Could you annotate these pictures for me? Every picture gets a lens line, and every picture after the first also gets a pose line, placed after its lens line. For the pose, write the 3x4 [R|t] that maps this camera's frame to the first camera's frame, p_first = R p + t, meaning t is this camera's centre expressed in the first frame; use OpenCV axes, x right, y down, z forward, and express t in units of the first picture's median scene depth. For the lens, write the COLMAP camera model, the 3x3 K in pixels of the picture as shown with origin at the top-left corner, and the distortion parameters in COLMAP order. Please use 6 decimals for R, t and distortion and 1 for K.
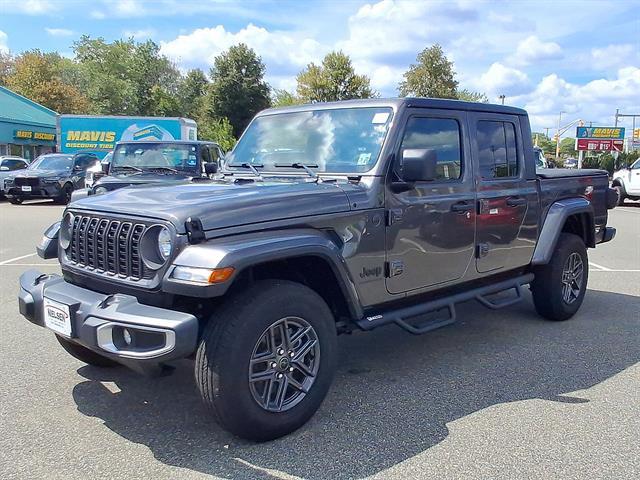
lens RADIAL K [[620.9, 0, 320.0], [0, 620.9, 240.0], [0, 0, 1]] dist [0.000020, -0.000401]
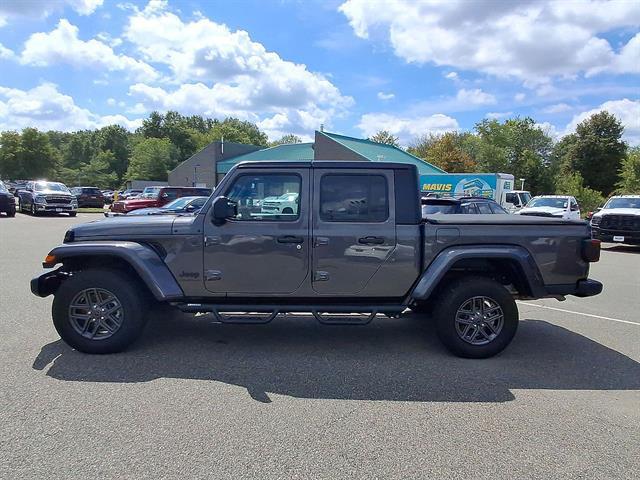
lens RADIAL K [[422.2, 0, 320.0], [0, 422.2, 240.0], [0, 0, 1]] dist [-0.001124, -0.001518]
pose [[0.733708, 0.078226, -0.674947, 0.128915], [-0.105053, 0.994466, 0.001059, -0.008838], [0.671295, 0.070128, 0.737865, 0.053237]]
